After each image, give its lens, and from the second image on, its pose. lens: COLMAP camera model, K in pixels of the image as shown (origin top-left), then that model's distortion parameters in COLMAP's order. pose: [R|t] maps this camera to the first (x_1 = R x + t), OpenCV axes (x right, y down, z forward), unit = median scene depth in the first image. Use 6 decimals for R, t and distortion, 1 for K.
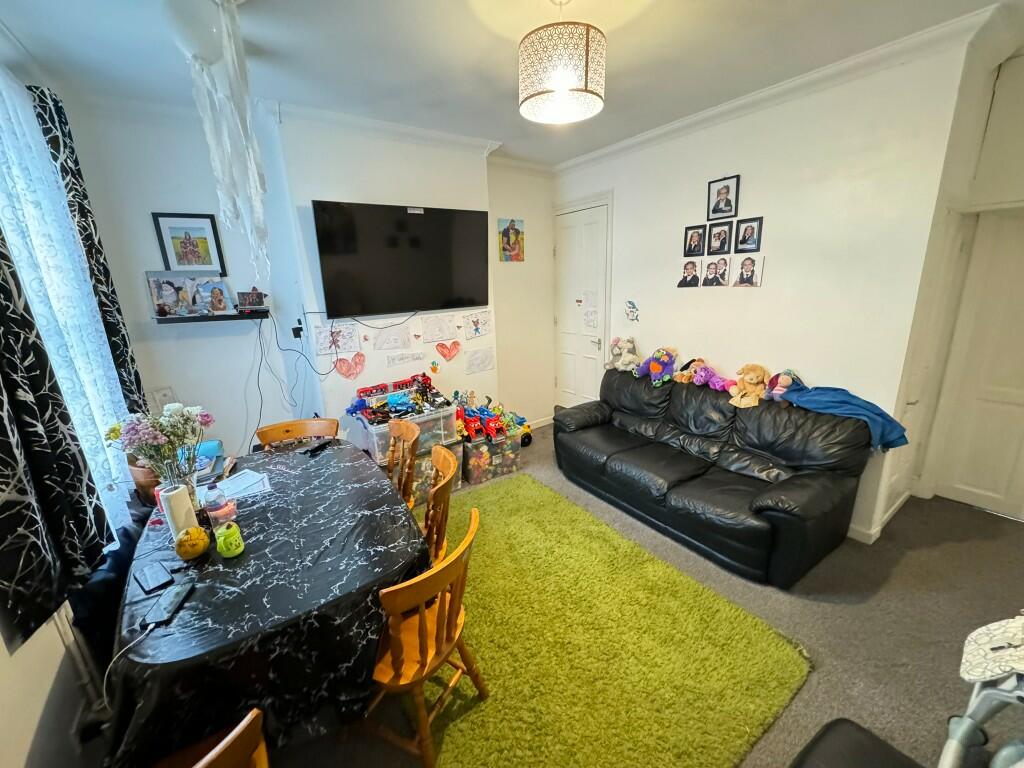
lens RADIAL K [[408.0, 0, 512.0], [0, 408.0, 384.0], [0, 0, 1]] dist [-0.001711, 0.000381]
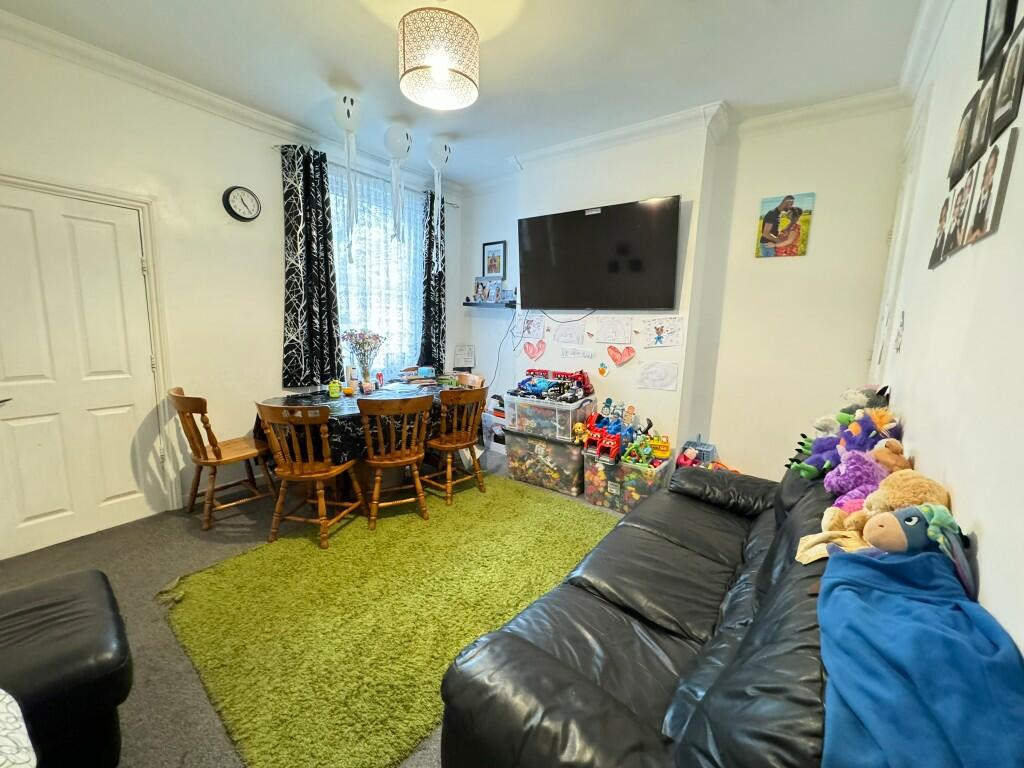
lens RADIAL K [[408.0, 0, 512.0], [0, 408.0, 384.0], [0, 0, 1]] dist [-0.001711, 0.000381]
pose [[0.304380, 0.191171, -0.933170, 0.655019], [-0.280081, 0.954310, 0.104146, -0.048886], [0.910444, 0.229663, 0.344017, 0.482301]]
